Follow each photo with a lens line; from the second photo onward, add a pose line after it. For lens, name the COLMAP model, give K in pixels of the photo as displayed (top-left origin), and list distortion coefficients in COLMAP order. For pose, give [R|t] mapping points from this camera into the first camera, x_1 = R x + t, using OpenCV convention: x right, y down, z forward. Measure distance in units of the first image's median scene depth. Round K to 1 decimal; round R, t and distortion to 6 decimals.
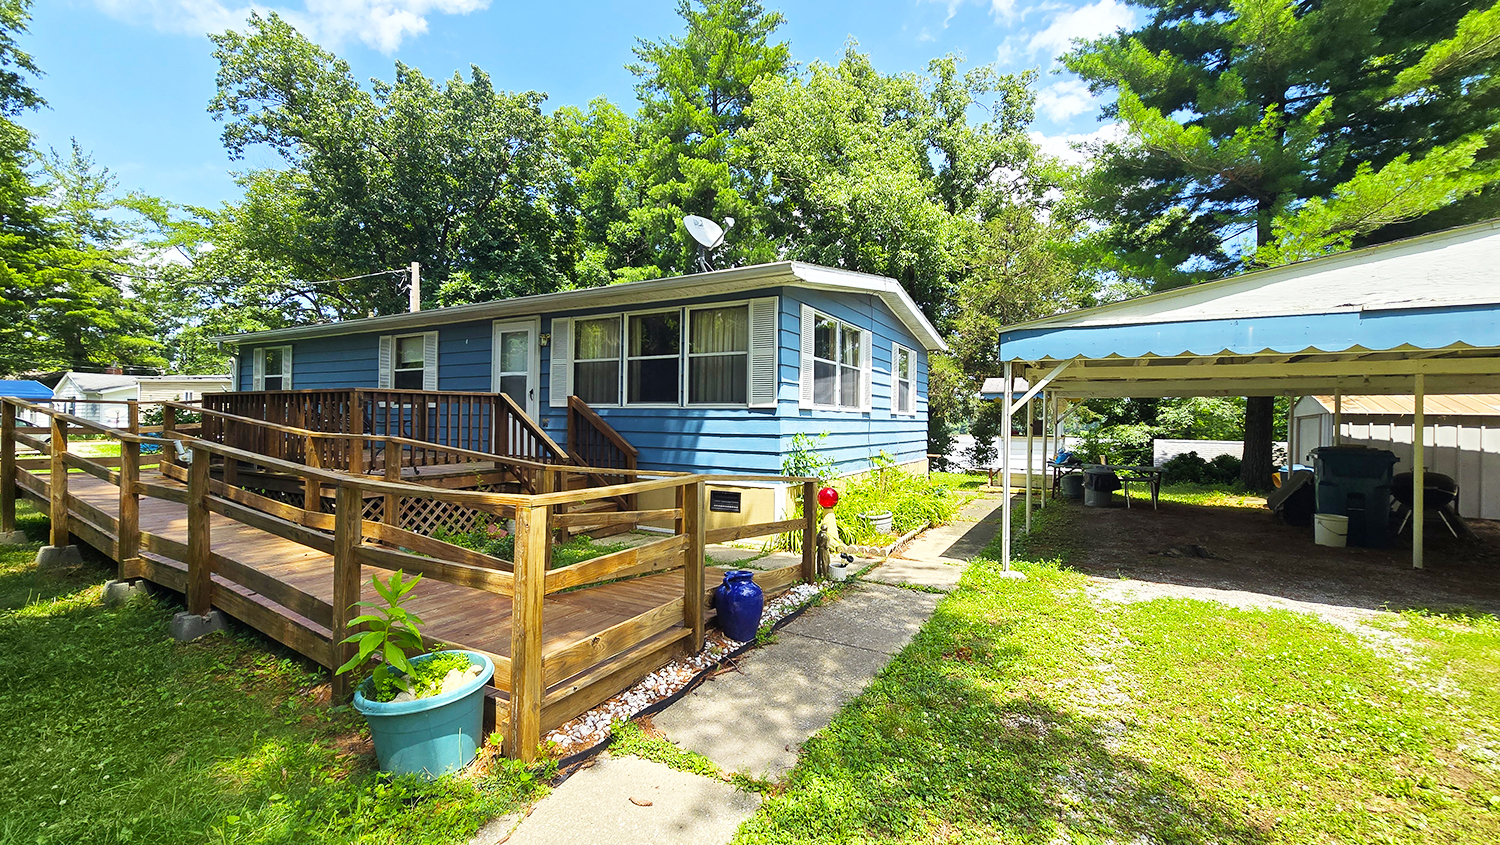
lens RADIAL K [[615.5, 0, 743.9], [0, 615.5, 412.4], [0, 0, 1]] dist [-0.001715, 0.000780]
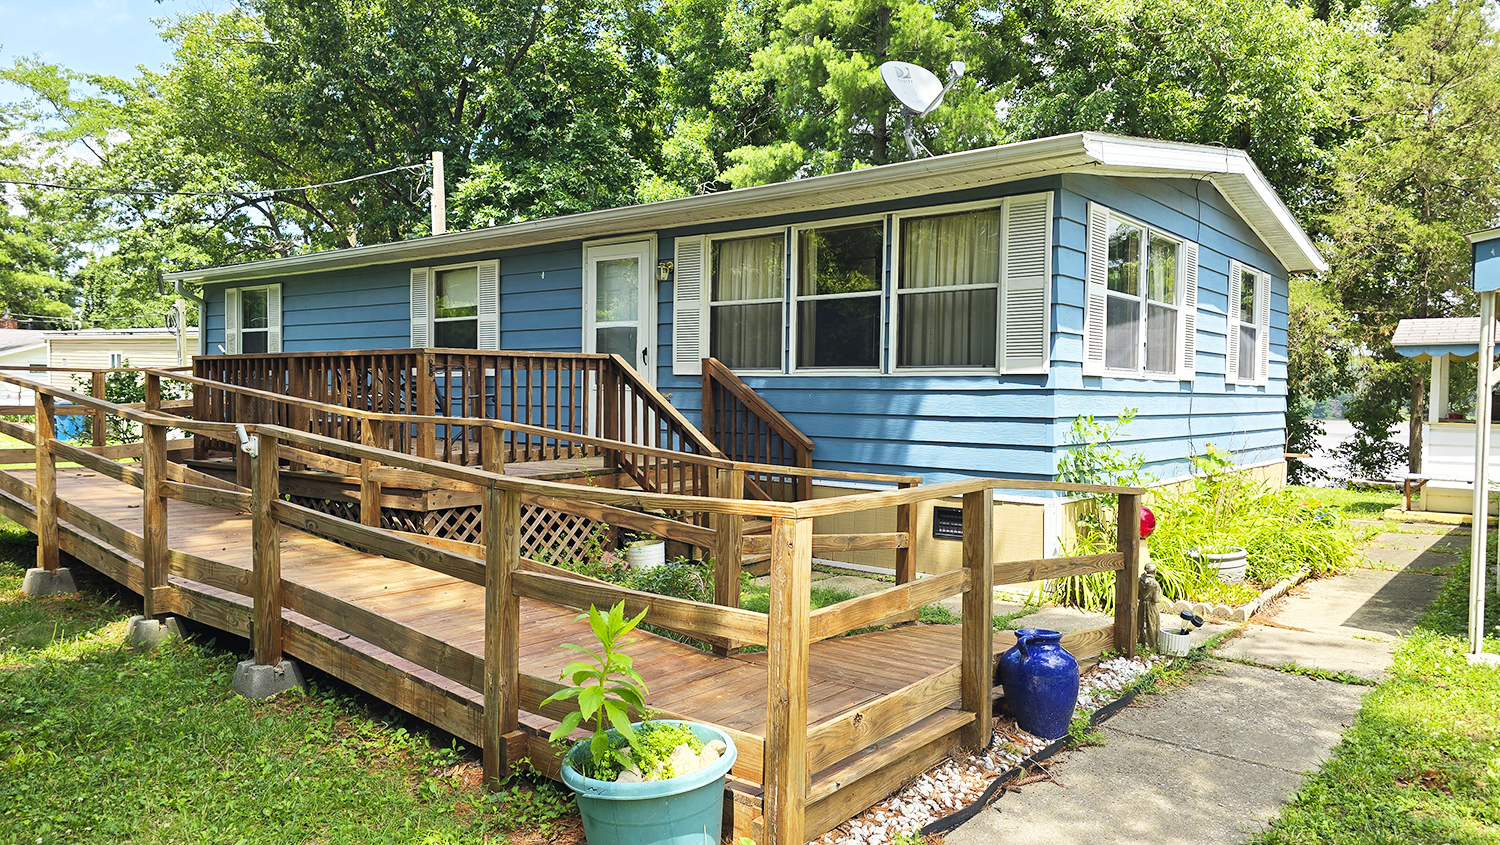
lens RADIAL K [[1016.3, 0, 755.7], [0, 1016.3, 410.7], [0, 0, 1]] dist [0.053255, -0.031210]
pose [[0.987230, 0.001168, -0.159296, -0.063921], [0.003409, 0.999589, 0.028459, -0.000920], [0.159263, -0.028639, 0.986821, -0.046374]]
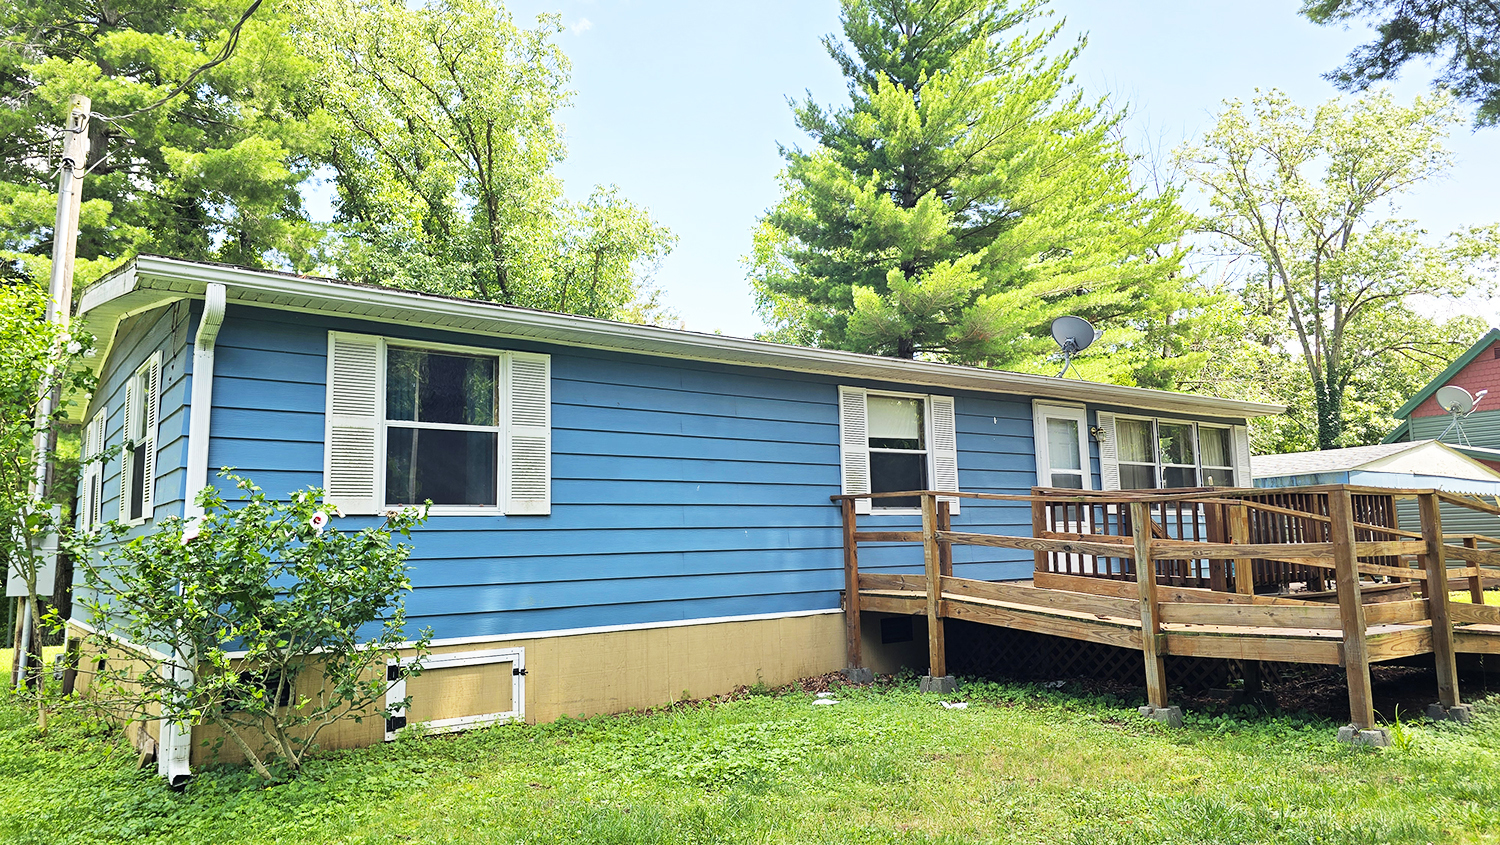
lens RADIAL K [[1016.3, 0, 748.2], [0, 1016.3, 420.8], [0, 0, 1]] dist [0.053255, -0.031210]
pose [[0.396020, 0.079140, 0.914825, -1.990632], [0.006721, 0.996003, -0.089072, -0.012101], [-0.918217, 0.041423, 0.393905, 0.956287]]
